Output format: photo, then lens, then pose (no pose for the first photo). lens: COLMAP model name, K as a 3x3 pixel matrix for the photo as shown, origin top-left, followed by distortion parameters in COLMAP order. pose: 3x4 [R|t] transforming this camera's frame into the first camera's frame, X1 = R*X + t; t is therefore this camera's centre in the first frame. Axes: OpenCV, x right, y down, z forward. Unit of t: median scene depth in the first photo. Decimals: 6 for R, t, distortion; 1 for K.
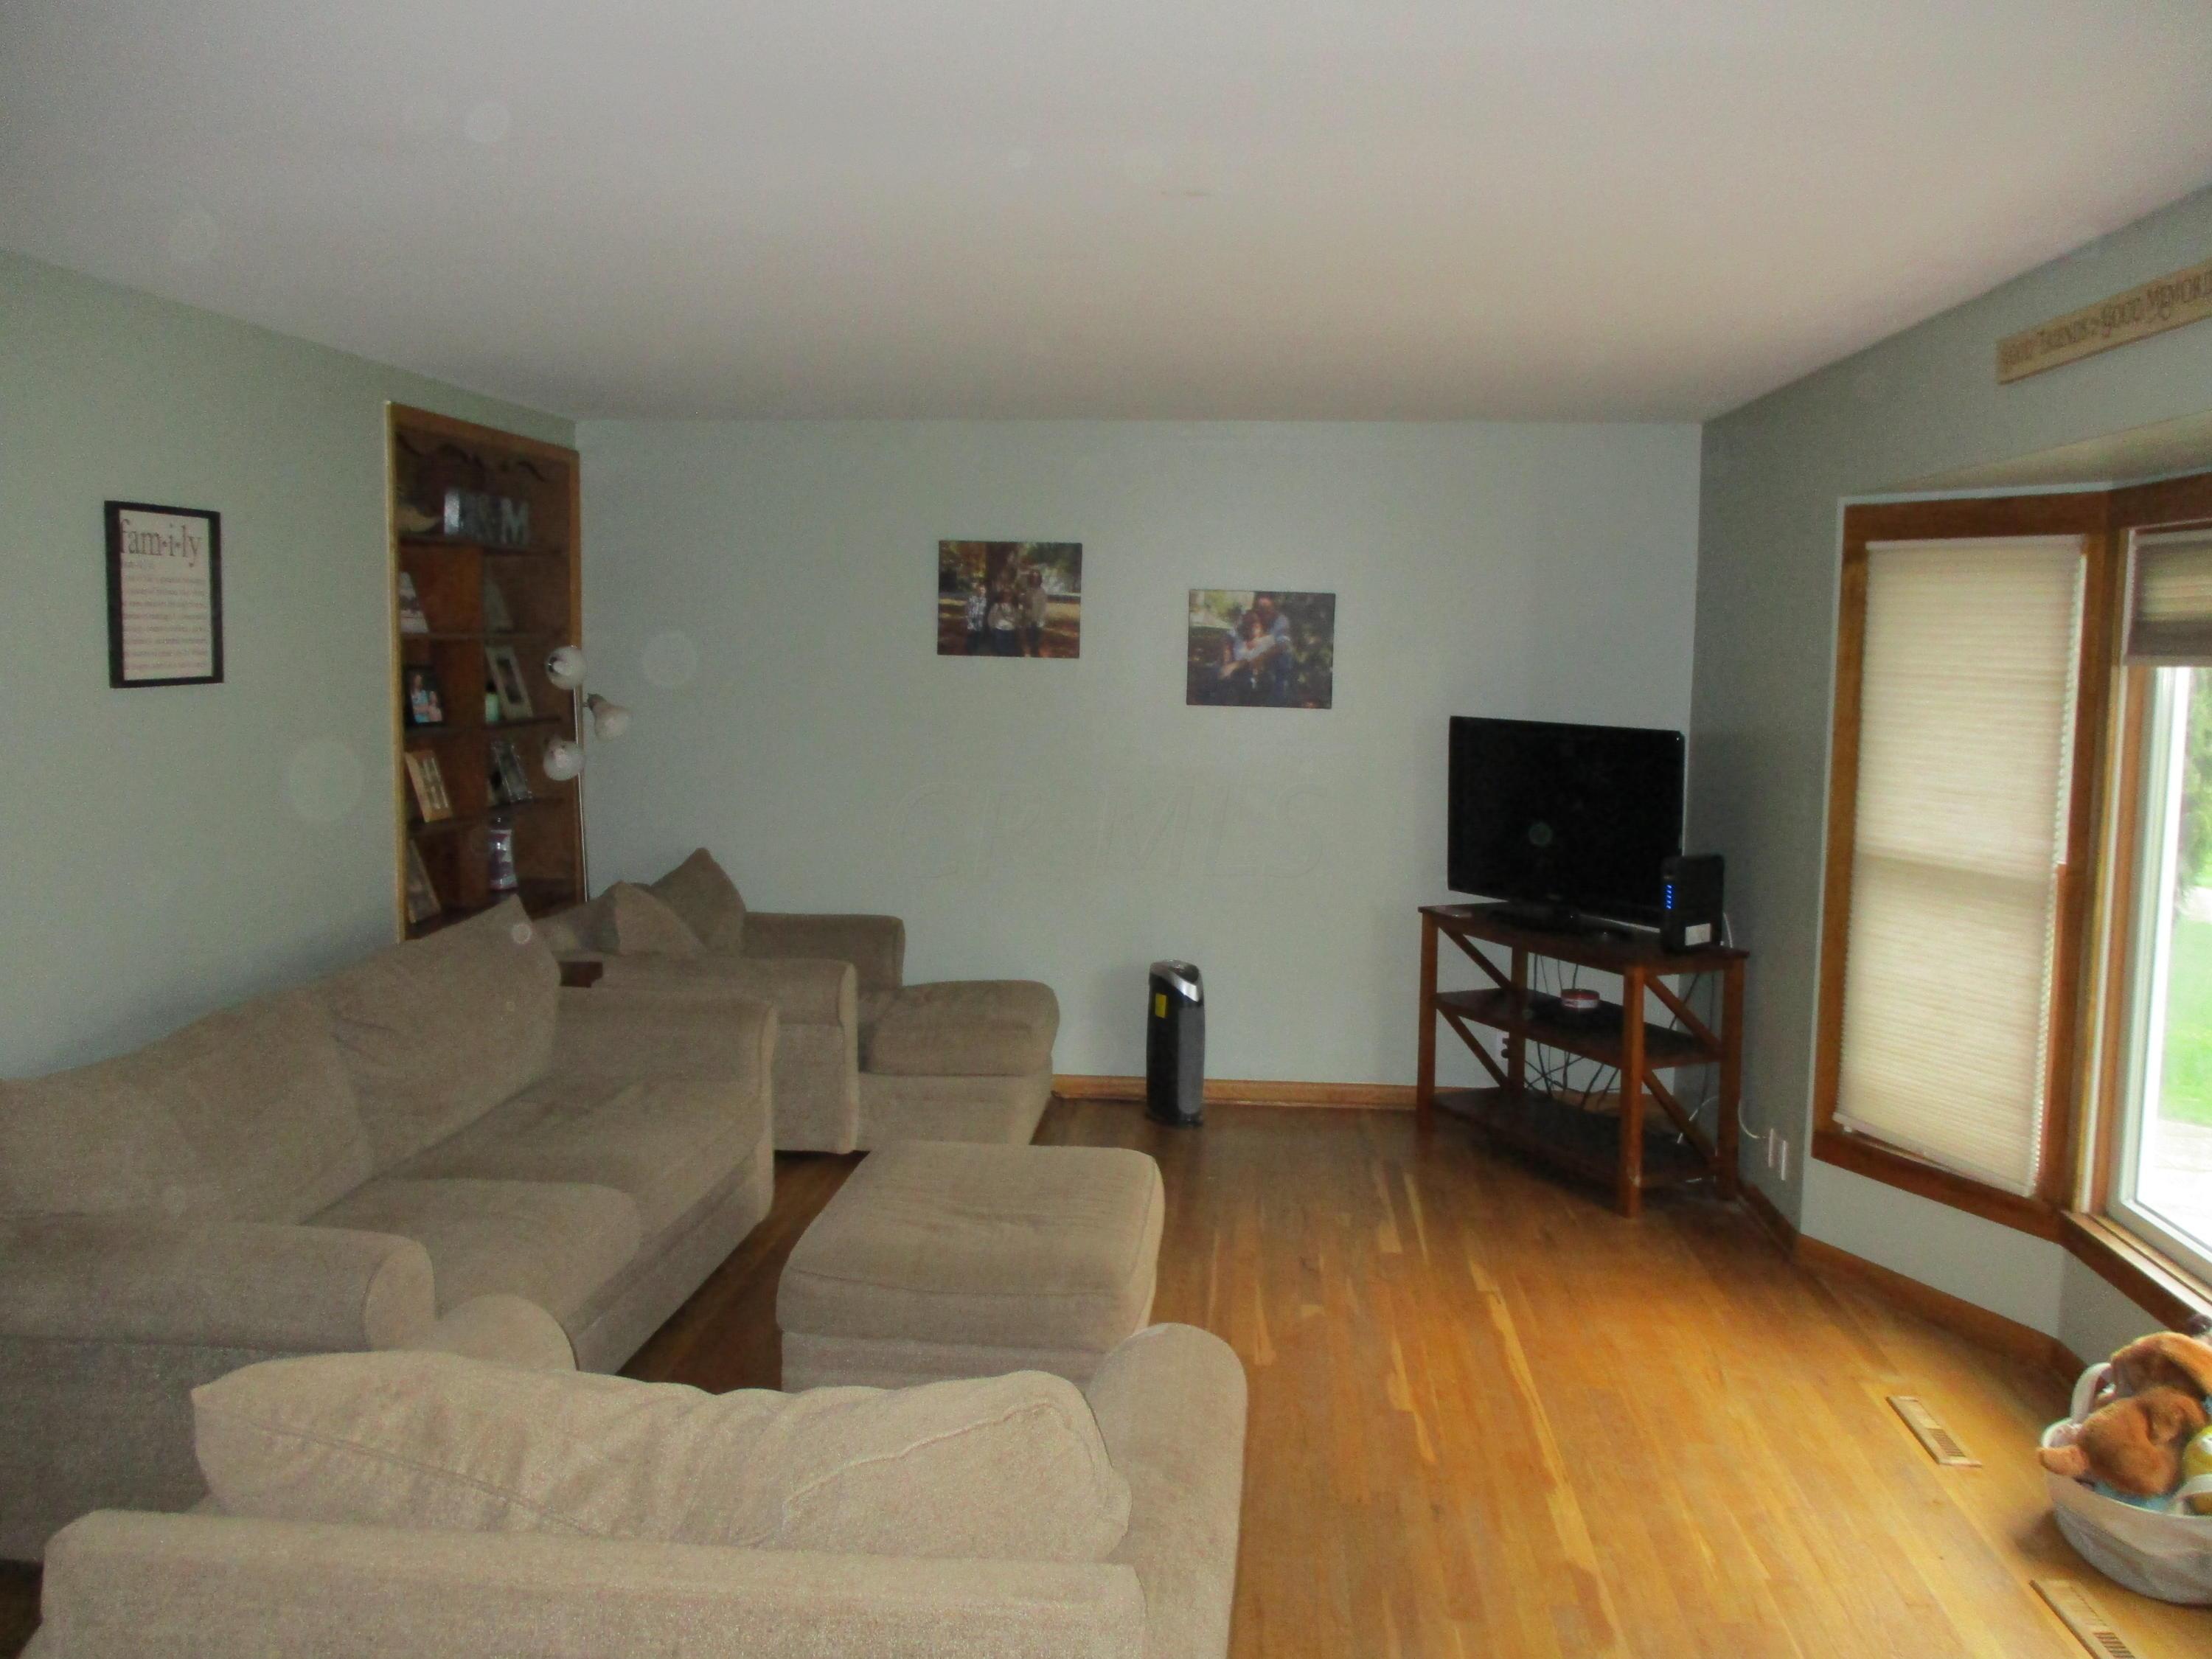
lens RADIAL K [[1849.6, 0, 1106.8], [0, 1849.6, 833.5], [0, 0, 1]] dist [-0.019954, -0.005979]
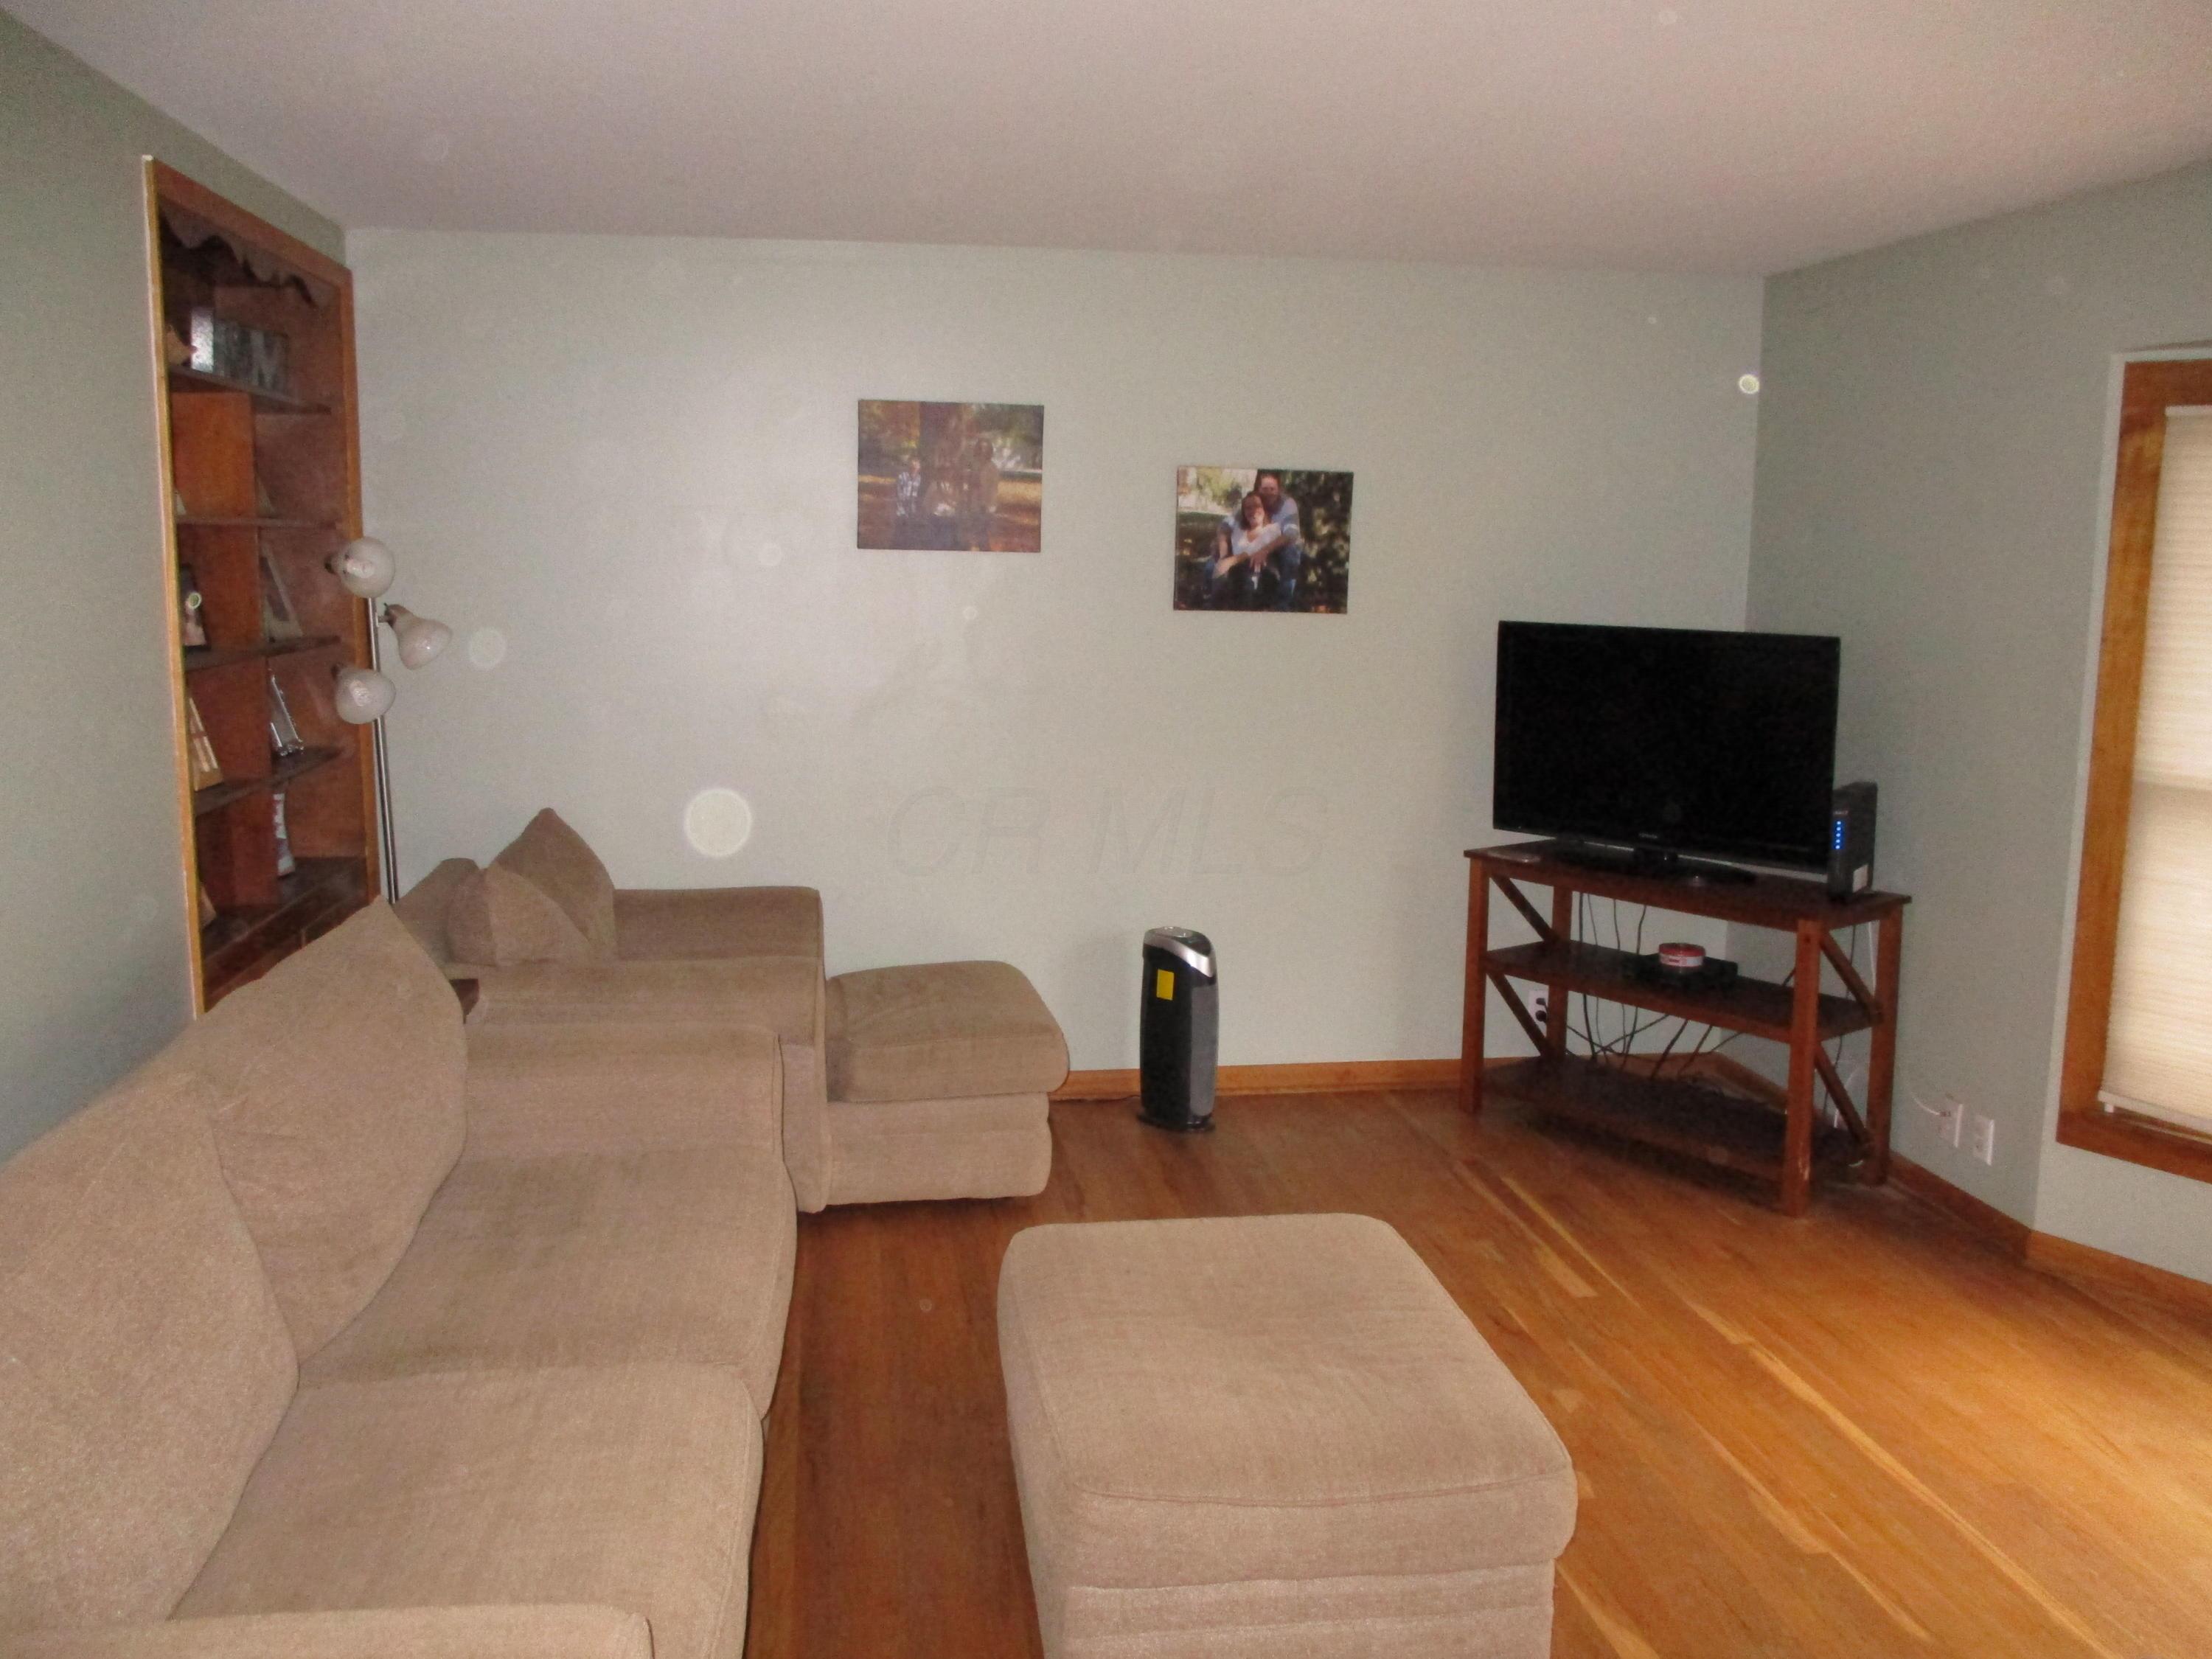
lens RADIAL K [[1849.6, 0, 1104.2], [0, 1849.6, 826.1], [0, 0, 1]] dist [-0.019954, -0.005979]
pose [[0.972491, -0.037088, 0.229967, -0.179525], [0.025583, 0.998277, 0.052814, -0.019287], [-0.231529, -0.045478, 0.971764, 0.223407]]
